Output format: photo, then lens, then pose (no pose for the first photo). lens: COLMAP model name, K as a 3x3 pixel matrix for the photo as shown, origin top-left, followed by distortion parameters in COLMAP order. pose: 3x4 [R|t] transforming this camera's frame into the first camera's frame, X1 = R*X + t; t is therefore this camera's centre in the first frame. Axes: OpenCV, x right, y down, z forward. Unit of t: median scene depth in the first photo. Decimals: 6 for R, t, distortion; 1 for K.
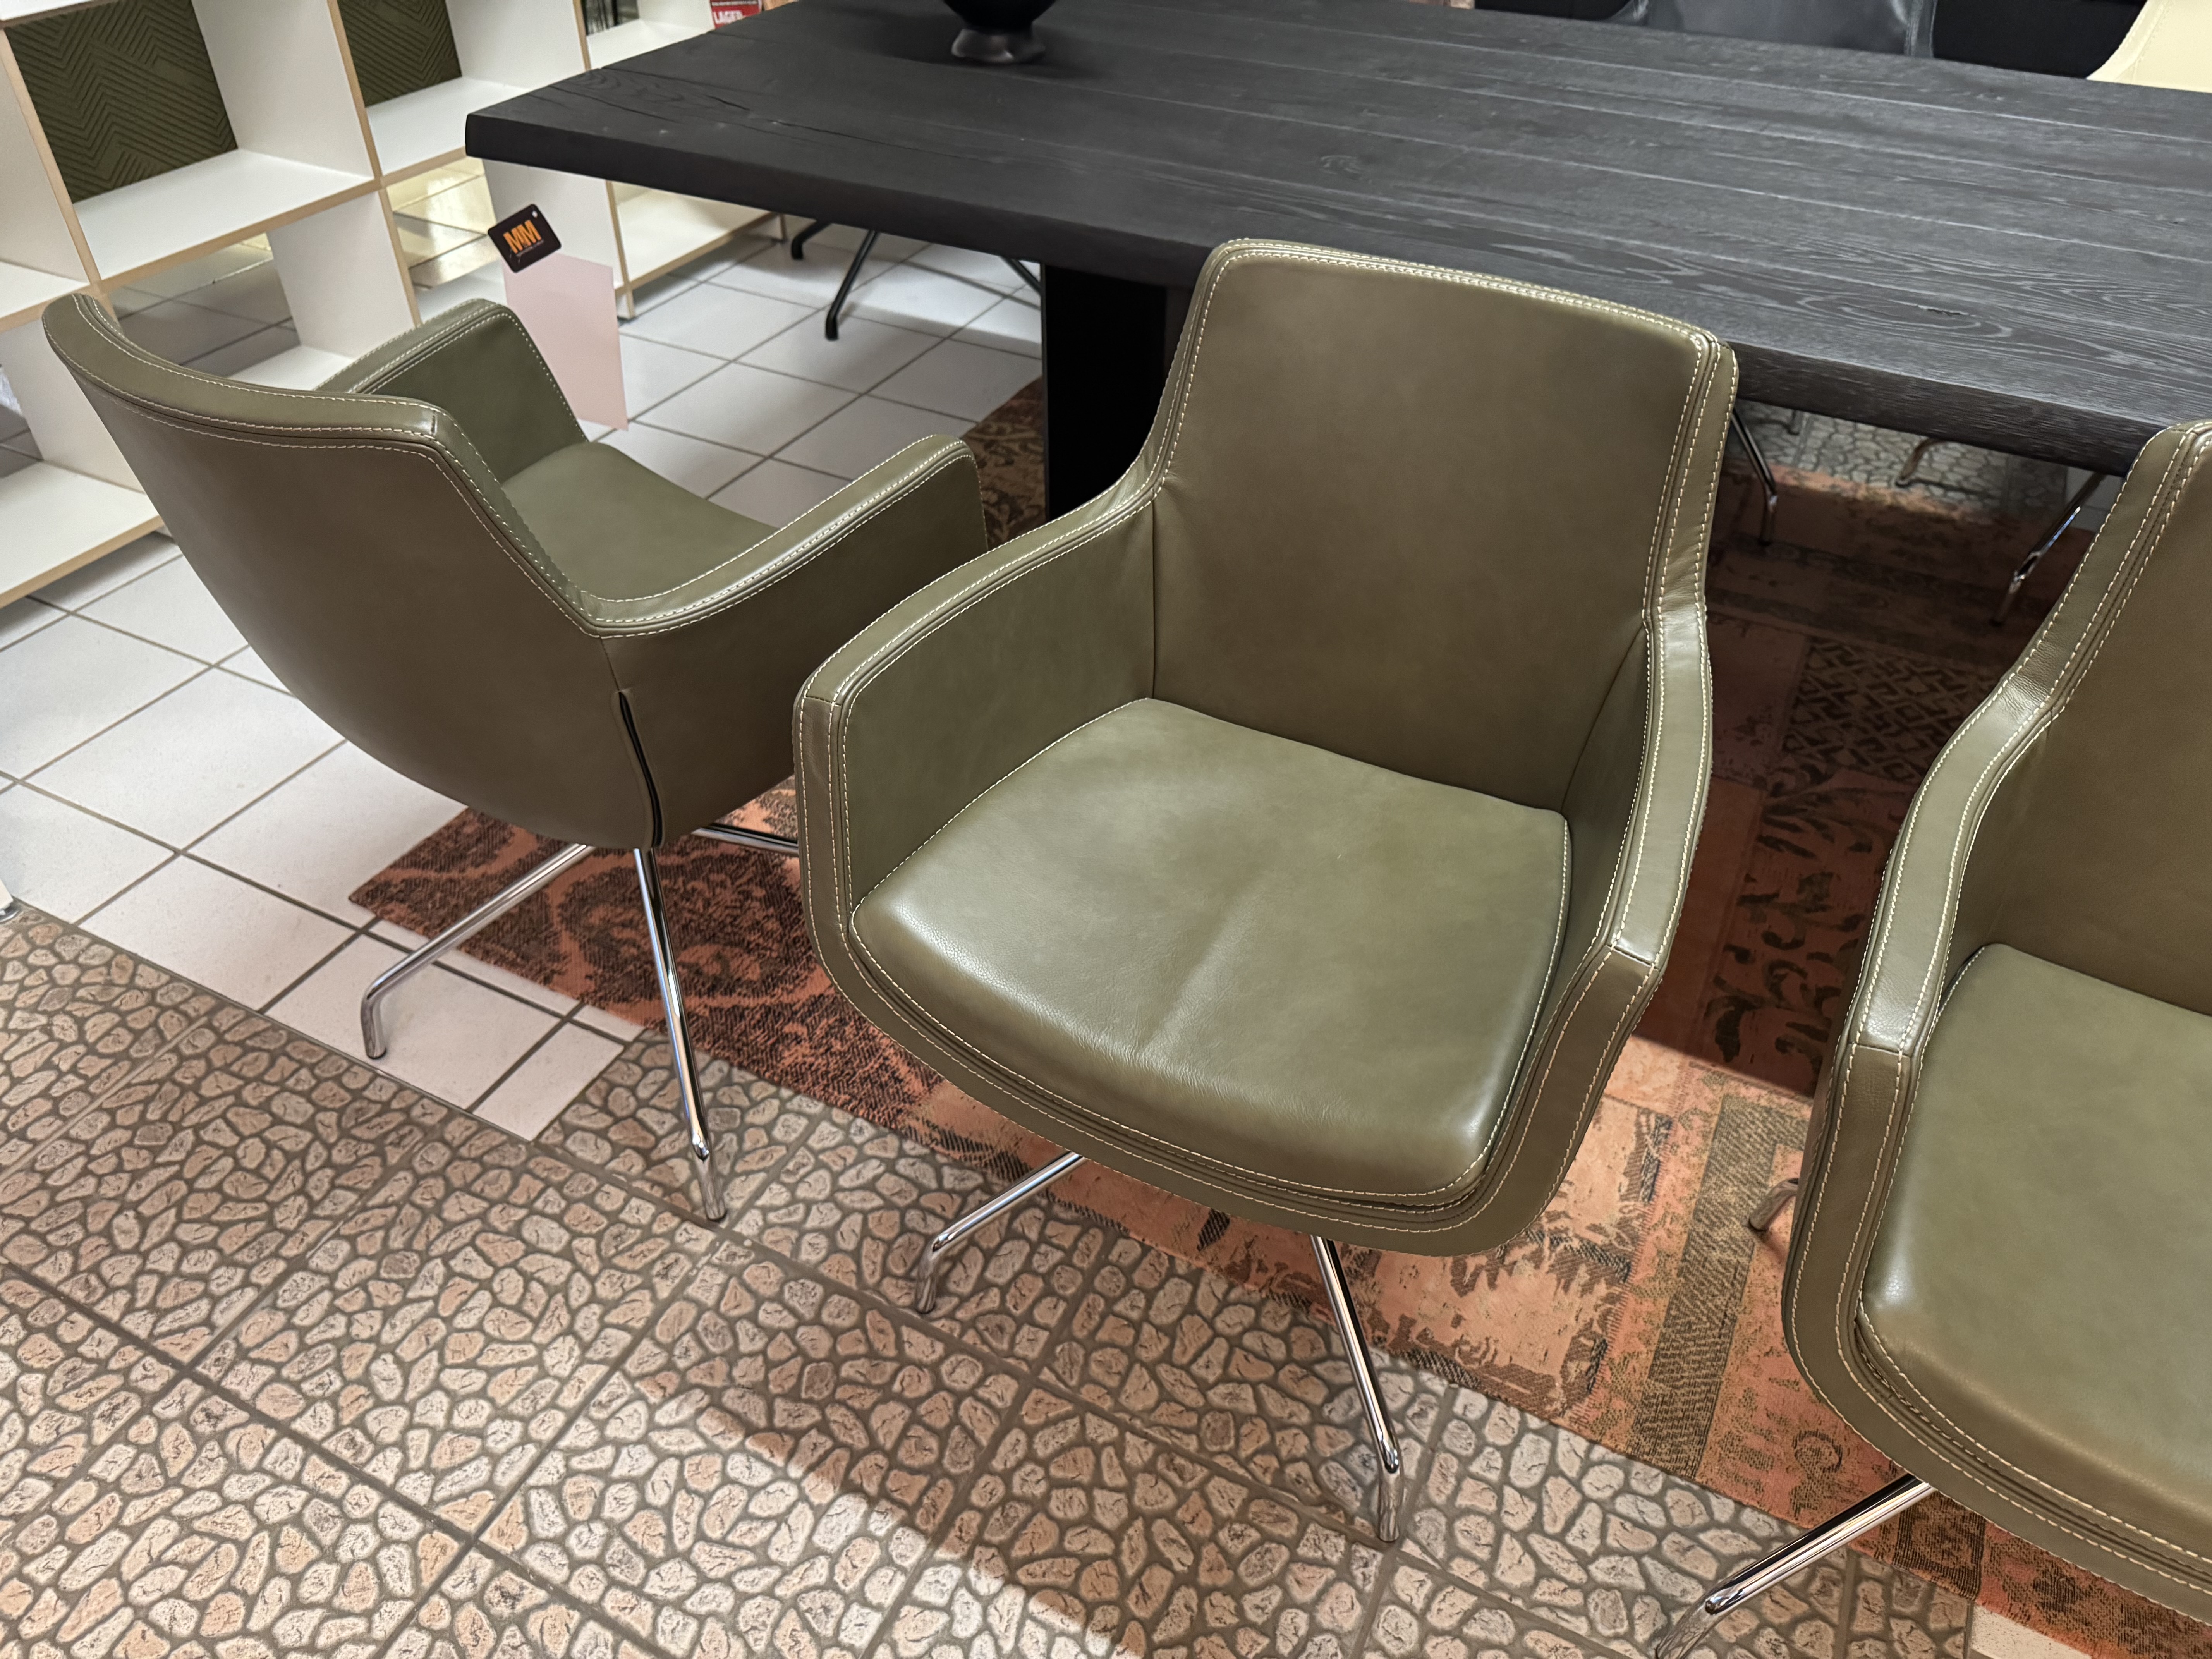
lens RADIAL K [[1548.5, 0, 1103.7], [0, 1548.5, 837.0], [0, 0, 1]] dist [-0.005549, -0.000567]
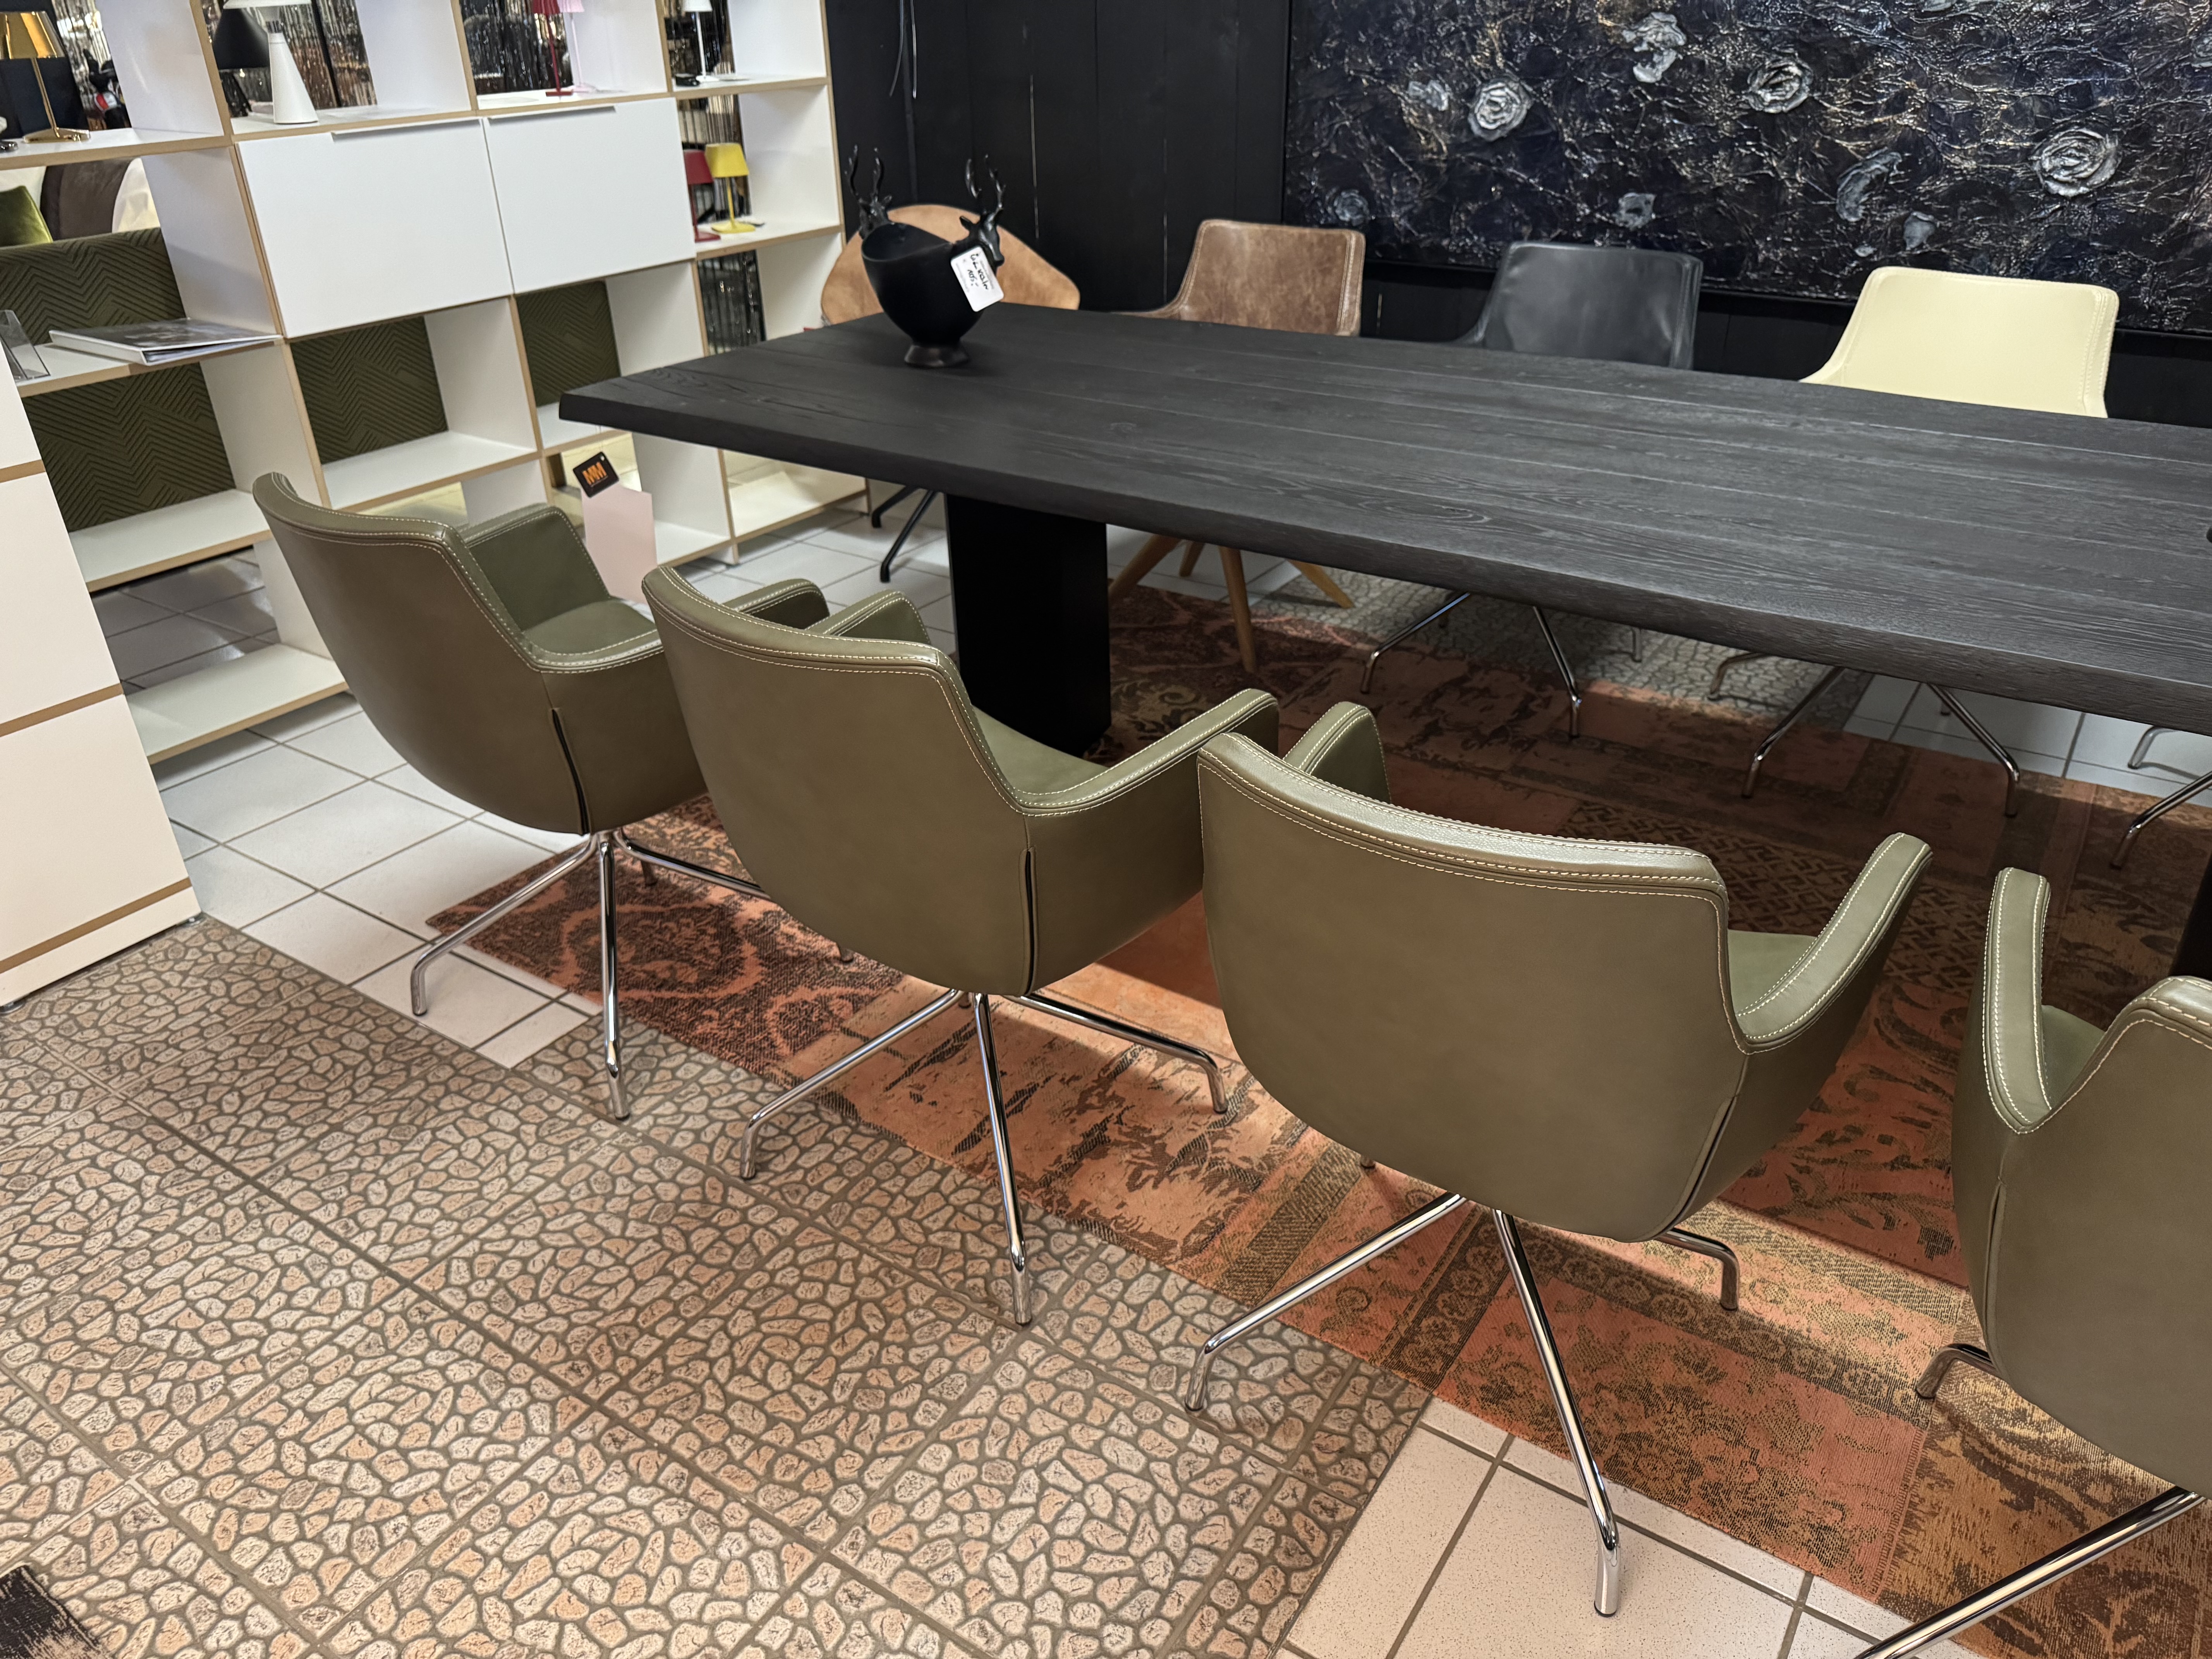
lens RADIAL K [[1539.2, 0, 1113.1], [0, 1539.2, 825.2], [0, 0, 1]] dist [0.012475, -0.014992]
pose [[0.992917, 0.027319, -0.115628, 0.332383], [-0.049230, 0.980331, -0.191120, 0.218123], [0.108132, 0.195458, 0.974732, -0.357306]]
